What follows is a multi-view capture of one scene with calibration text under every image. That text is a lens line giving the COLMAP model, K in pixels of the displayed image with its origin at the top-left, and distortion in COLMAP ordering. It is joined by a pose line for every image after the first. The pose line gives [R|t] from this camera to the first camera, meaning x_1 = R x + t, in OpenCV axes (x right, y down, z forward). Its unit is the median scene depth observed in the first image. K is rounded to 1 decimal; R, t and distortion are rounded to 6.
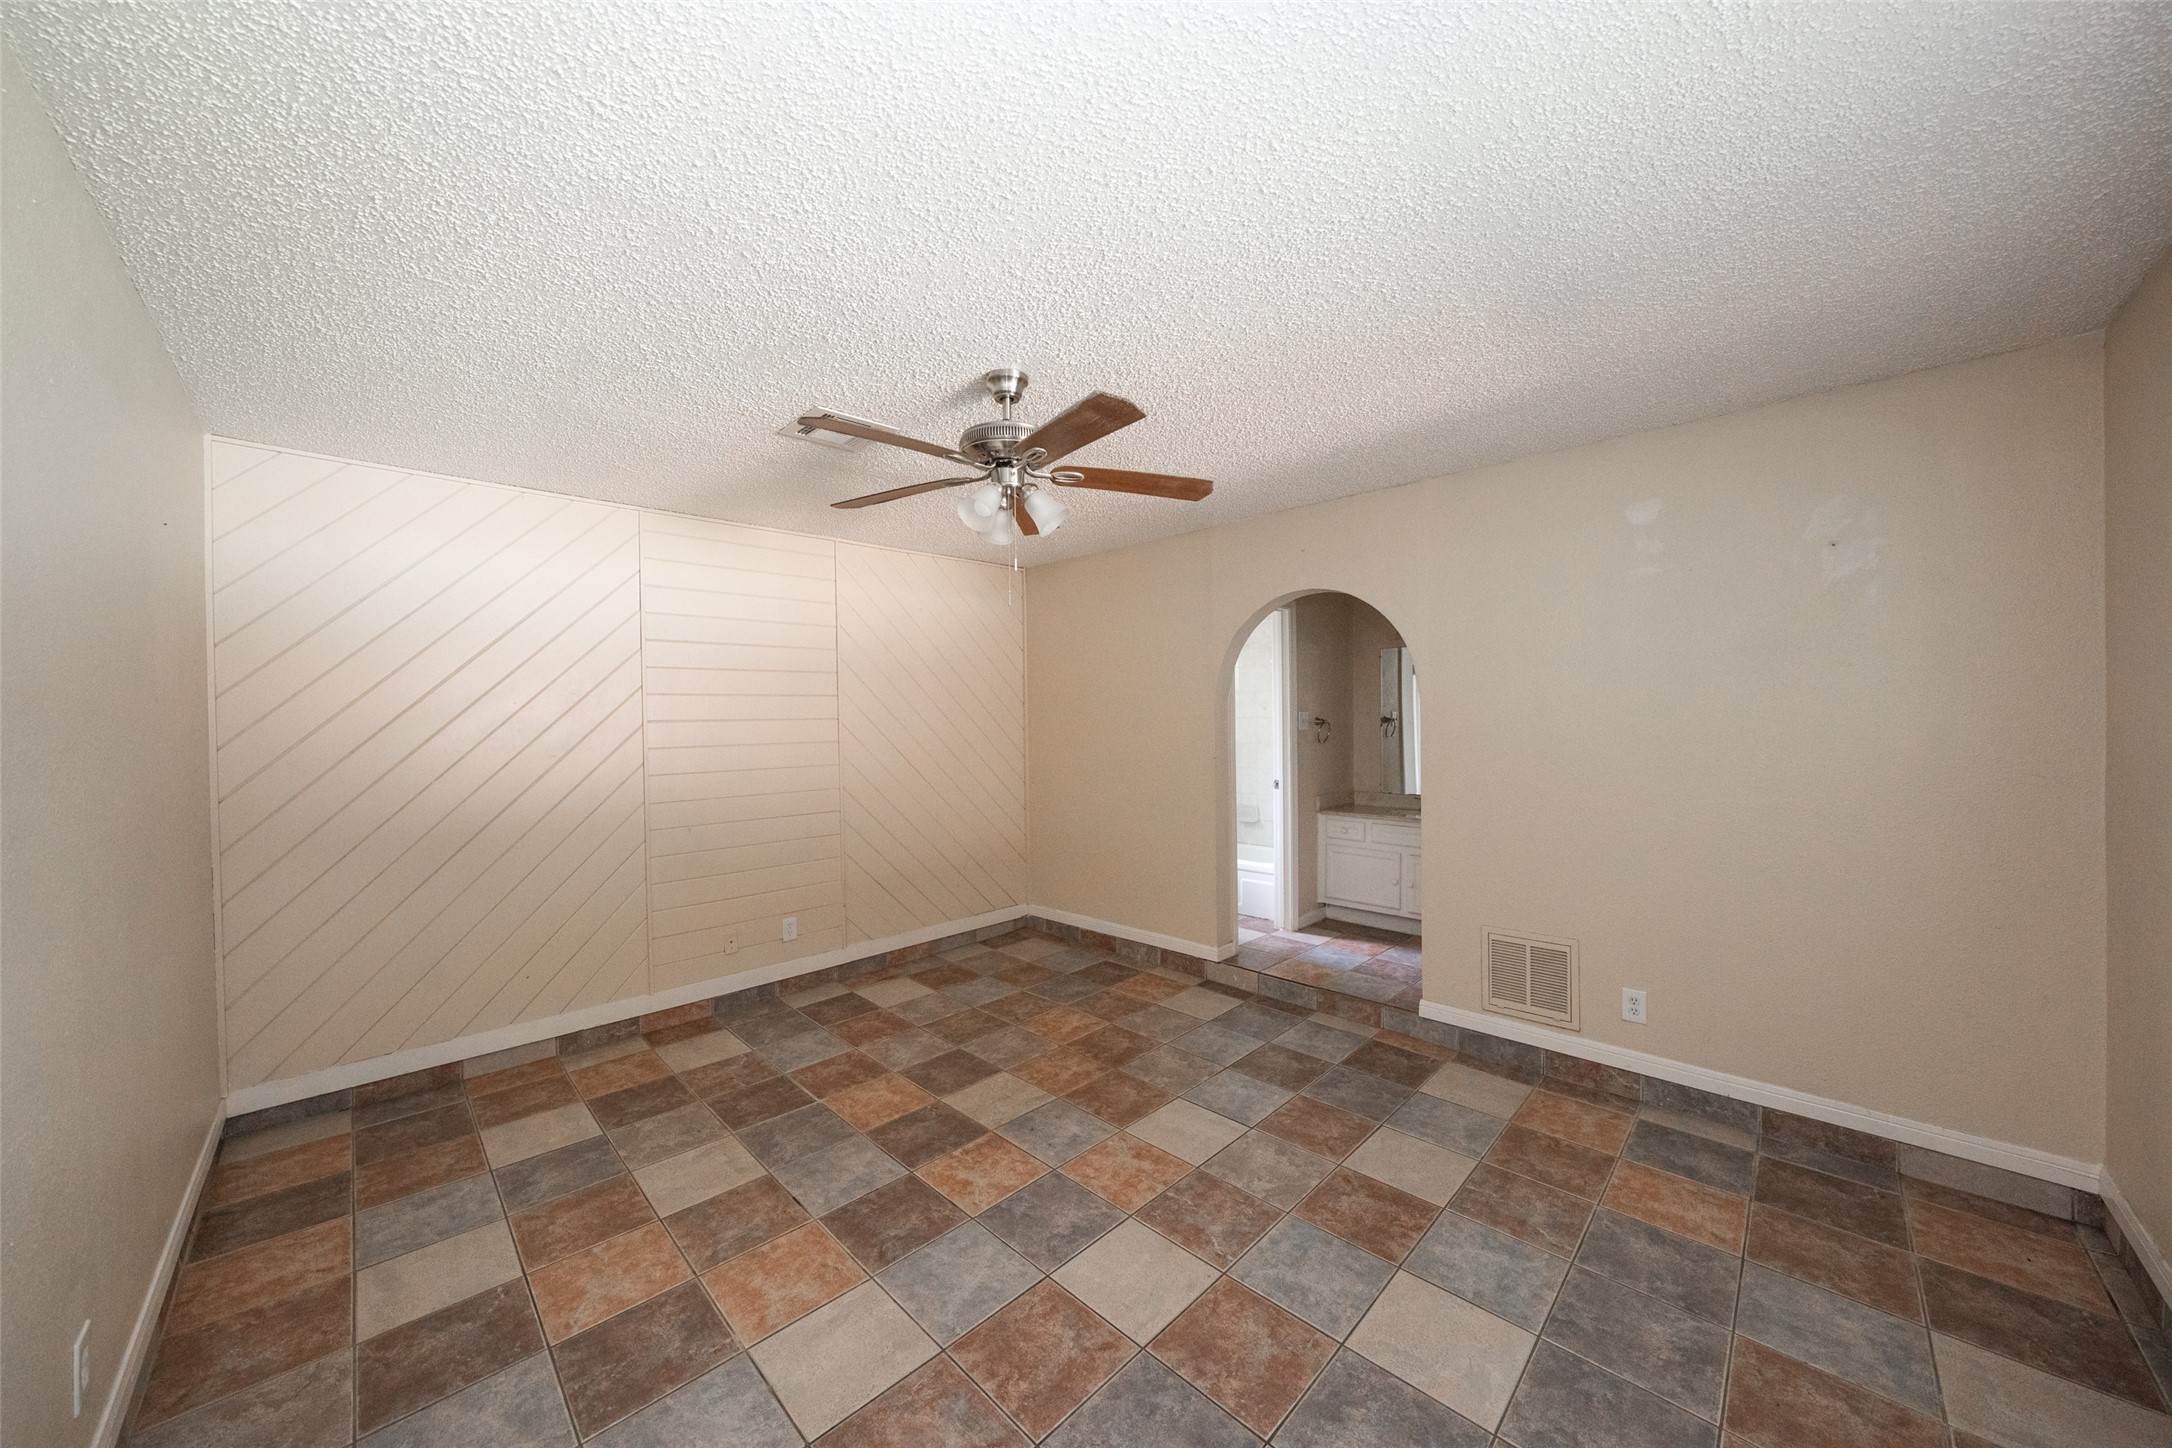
lens RADIAL K [[743.6, 0, 1083.9], [0, 743.6, 724.3], [0, 0, 1]] dist [-0.026800, 0.005125]
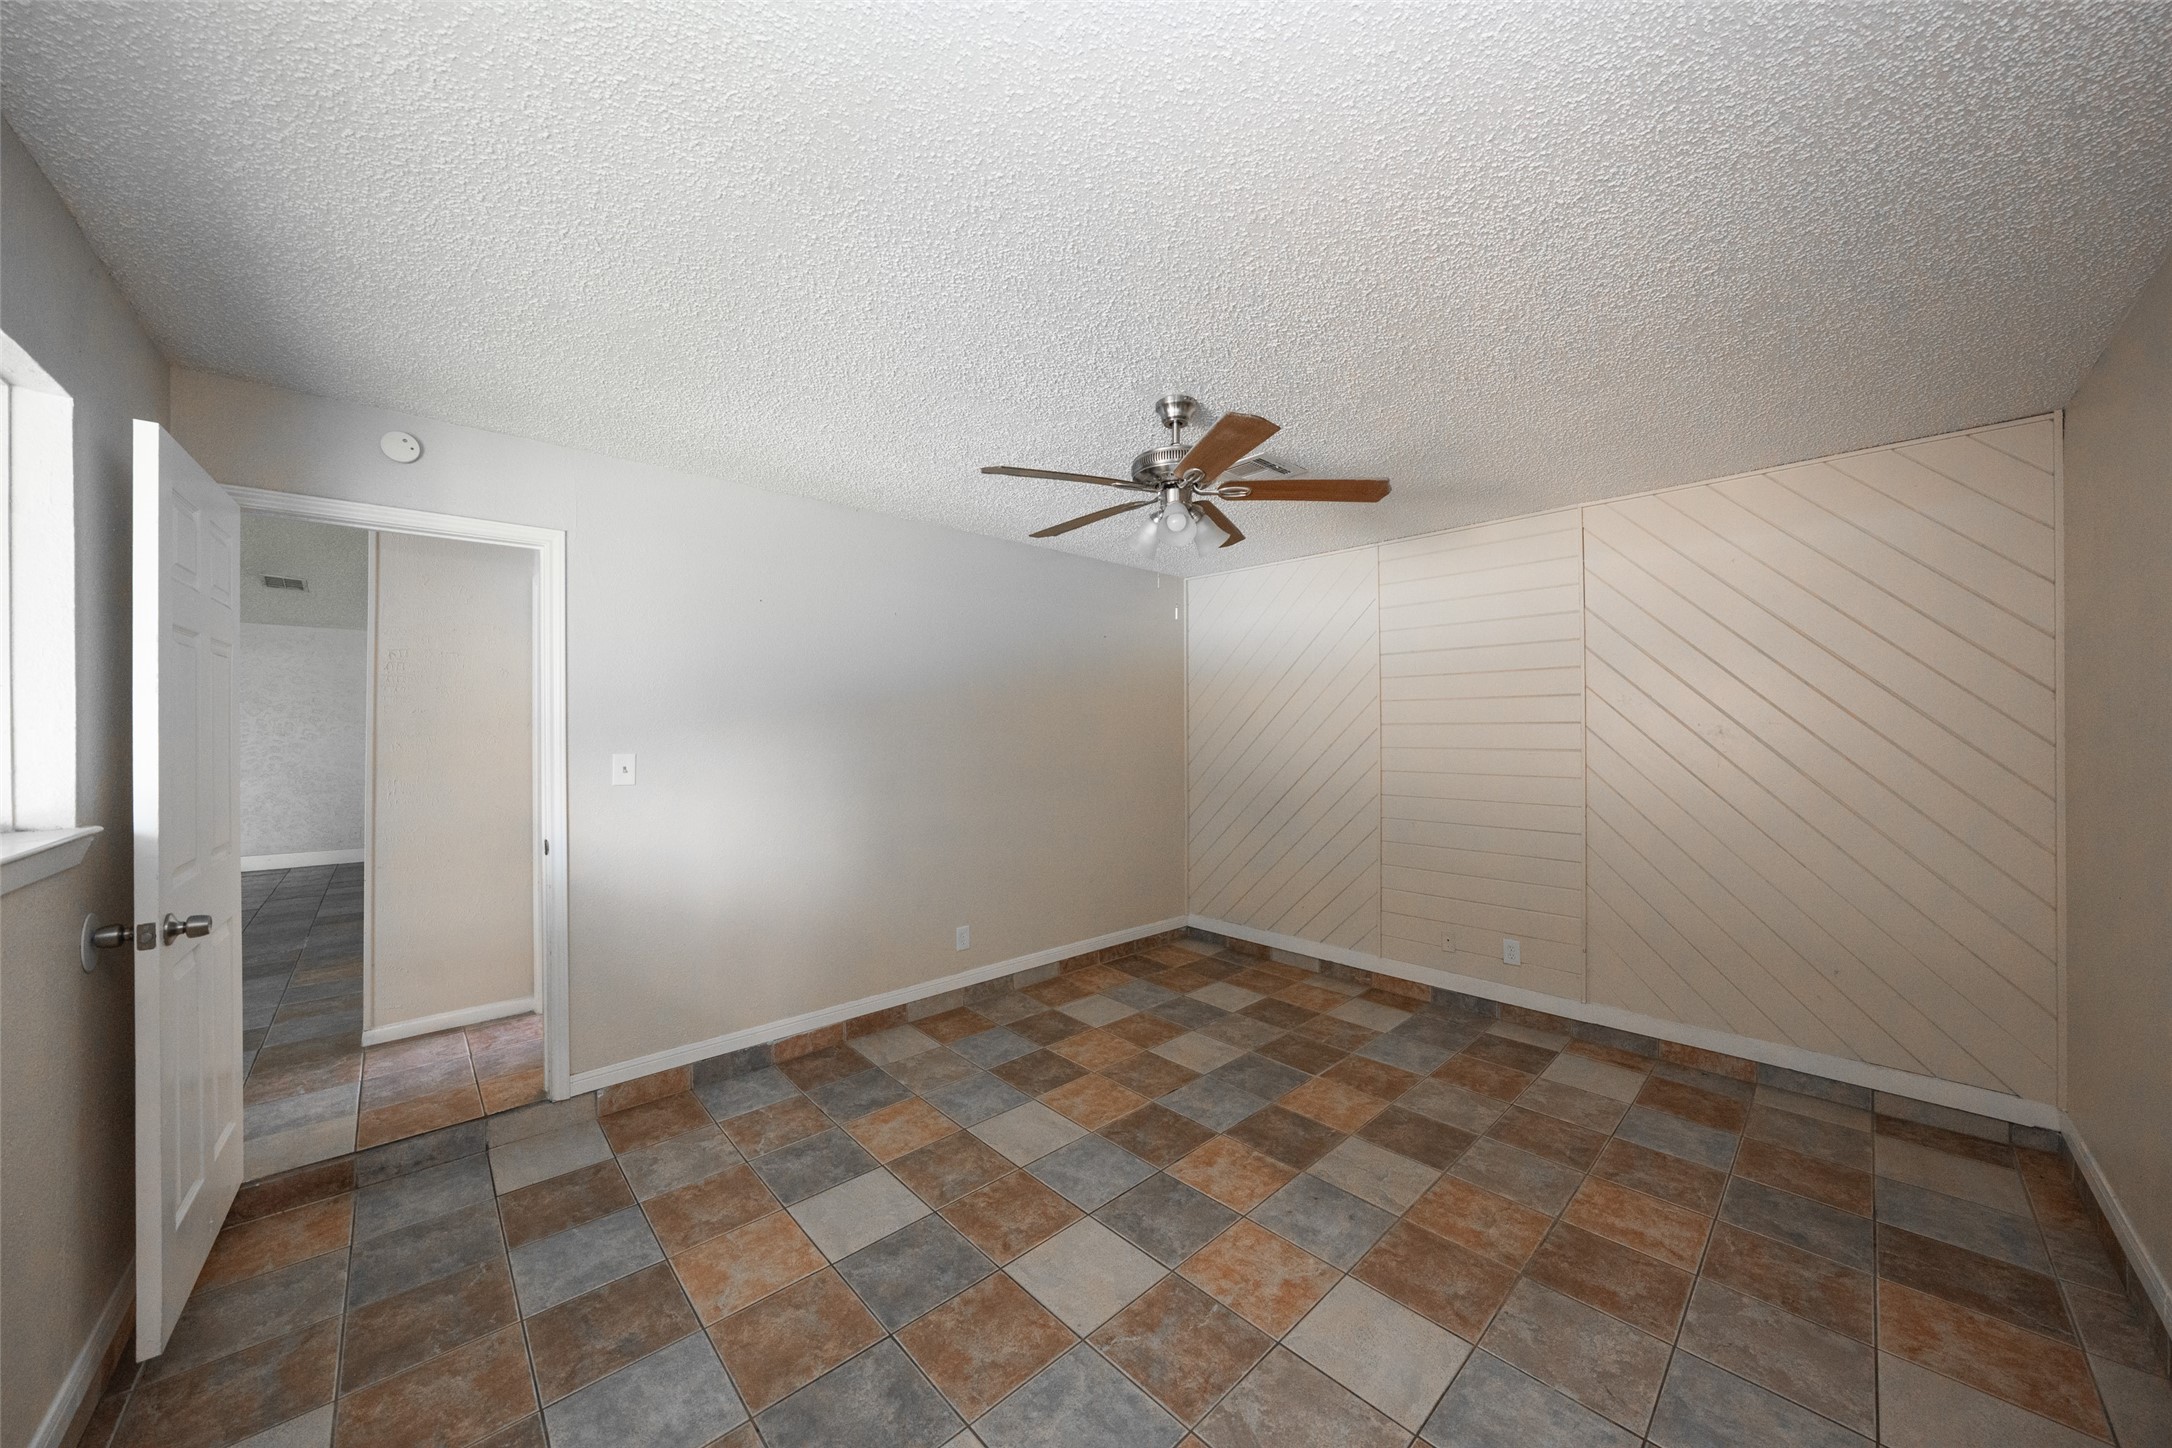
lens RADIAL K [[743.6, 0, 1083.9], [0, 743.6, 724.3], [0, 0, 1]] dist [-0.026800, 0.005125]
pose [[-0.027336, 0.008329, -0.999592, 0.751301], [-0.005535, 0.999949, 0.008483, -0.014133], [0.999611, 0.005764, -0.027288, 0.703973]]
